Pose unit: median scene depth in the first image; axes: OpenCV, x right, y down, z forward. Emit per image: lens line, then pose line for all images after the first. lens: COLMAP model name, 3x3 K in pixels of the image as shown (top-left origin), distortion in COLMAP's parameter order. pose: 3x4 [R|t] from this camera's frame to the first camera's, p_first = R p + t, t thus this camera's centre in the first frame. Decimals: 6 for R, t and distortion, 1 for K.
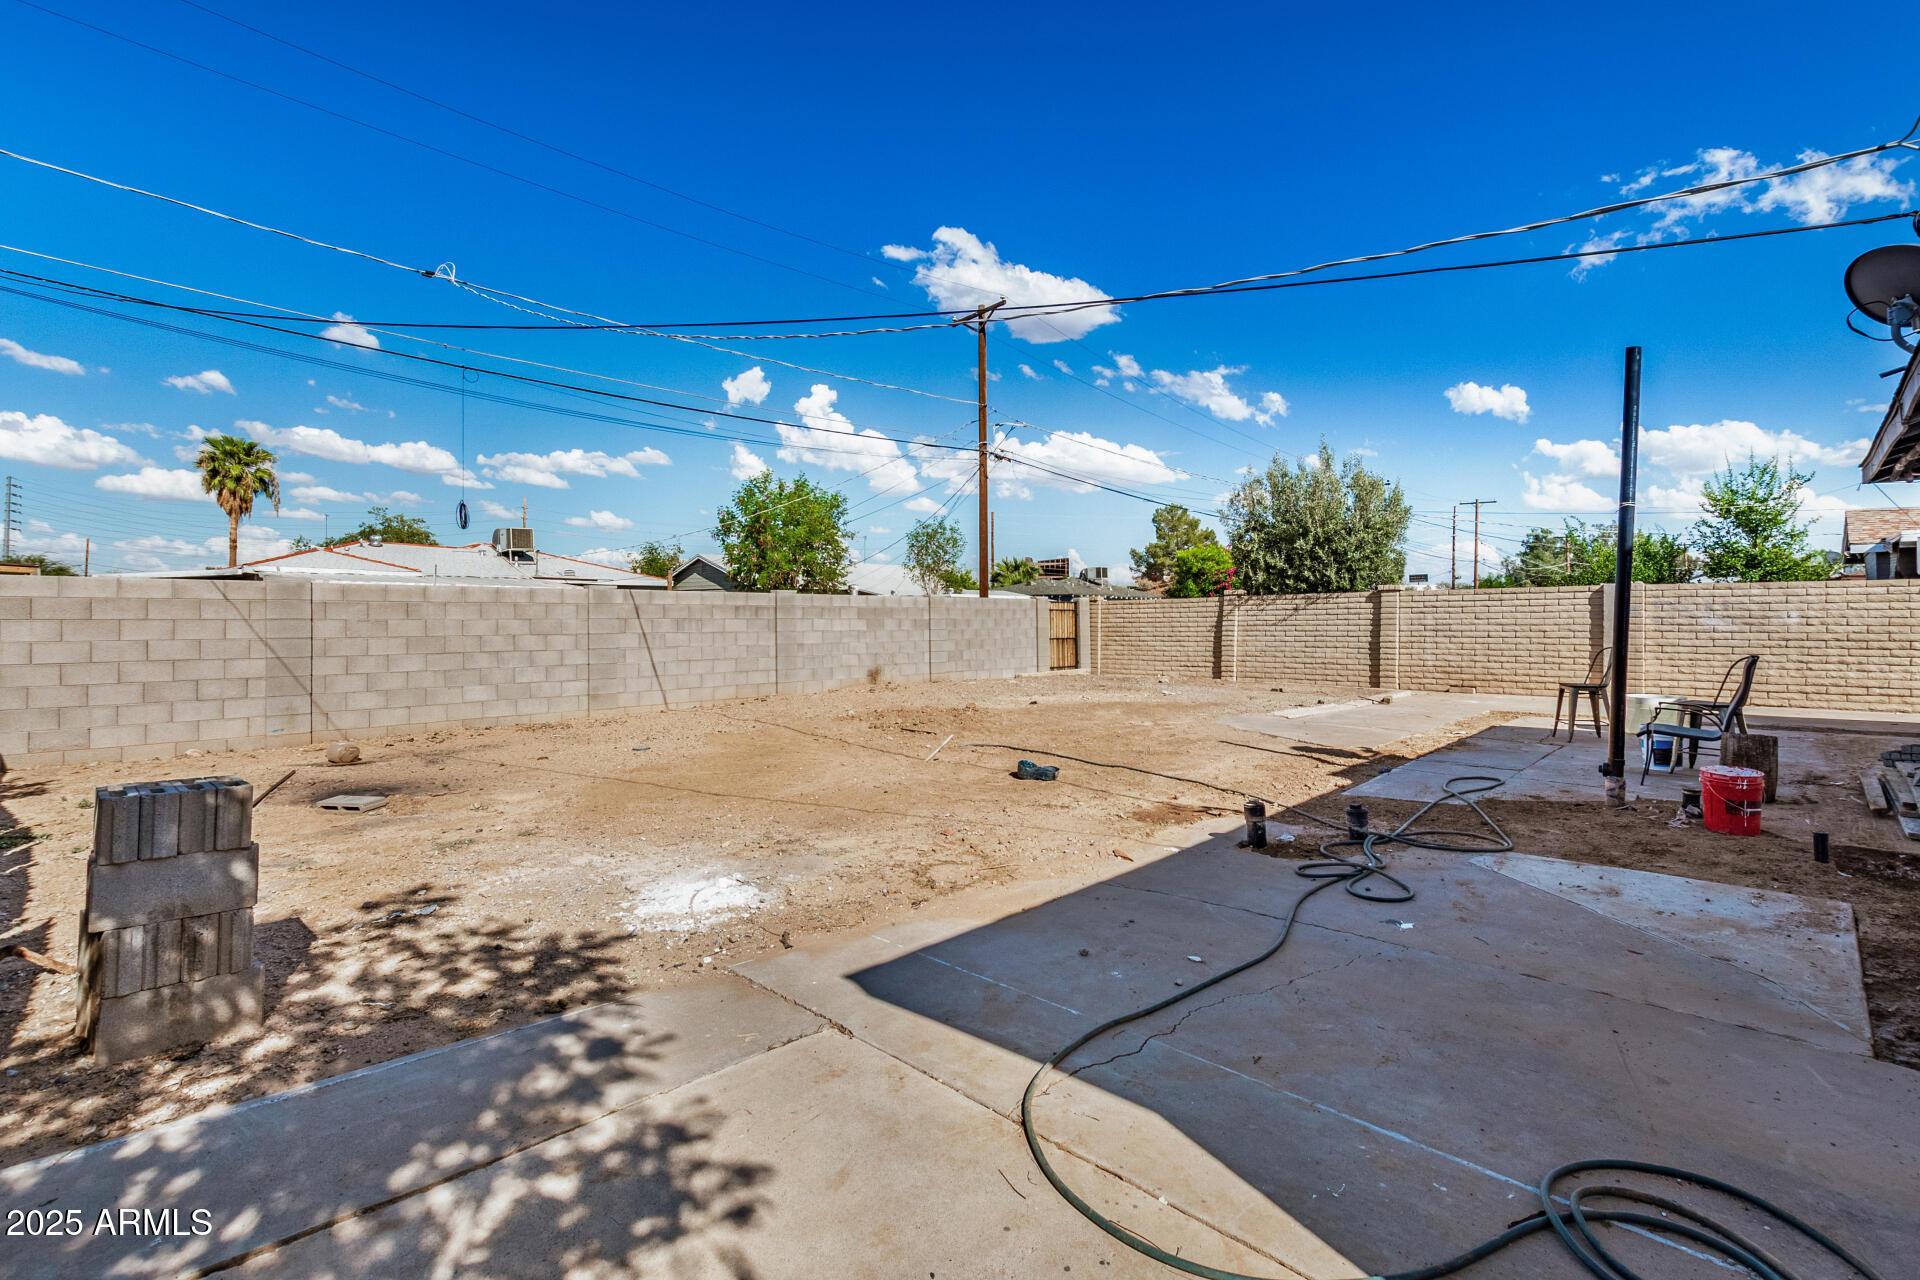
lens RADIAL K [[878.9, 0, 965.8], [0, 878.9, 630.5], [0, 0, 1]] dist [0.011900, -0.006193]
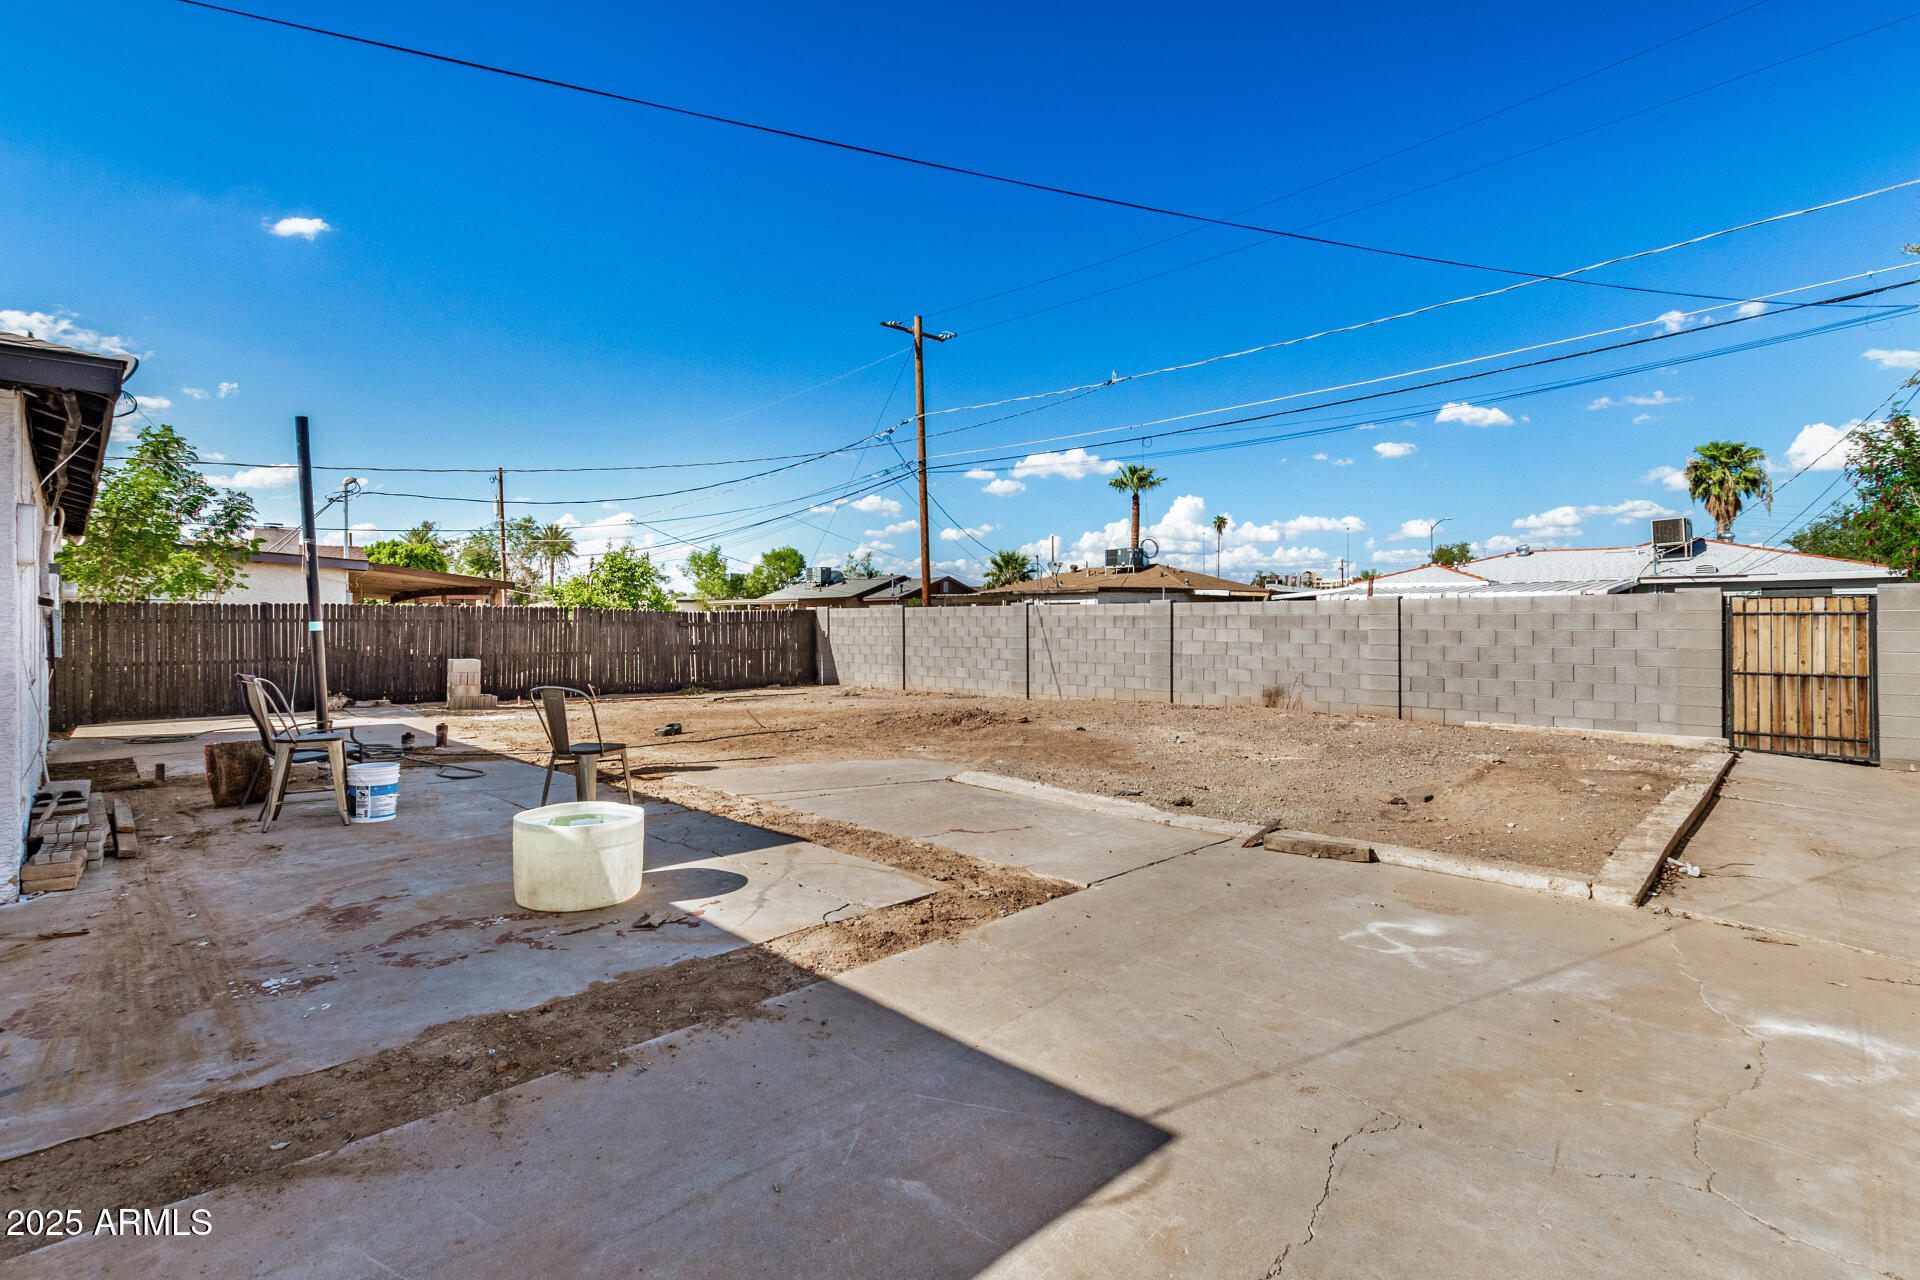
lens RADIAL K [[878.9, 0, 965.3], [0, 878.9, 625.7], [0, 0, 1]] dist [0.011900, -0.006193]
pose [[-0.023681, 0.004158, -0.999711, 0.774791], [-0.015261, 0.999873, 0.004520, -0.016456], [0.999603, 0.015364, -0.023614, 0.758480]]
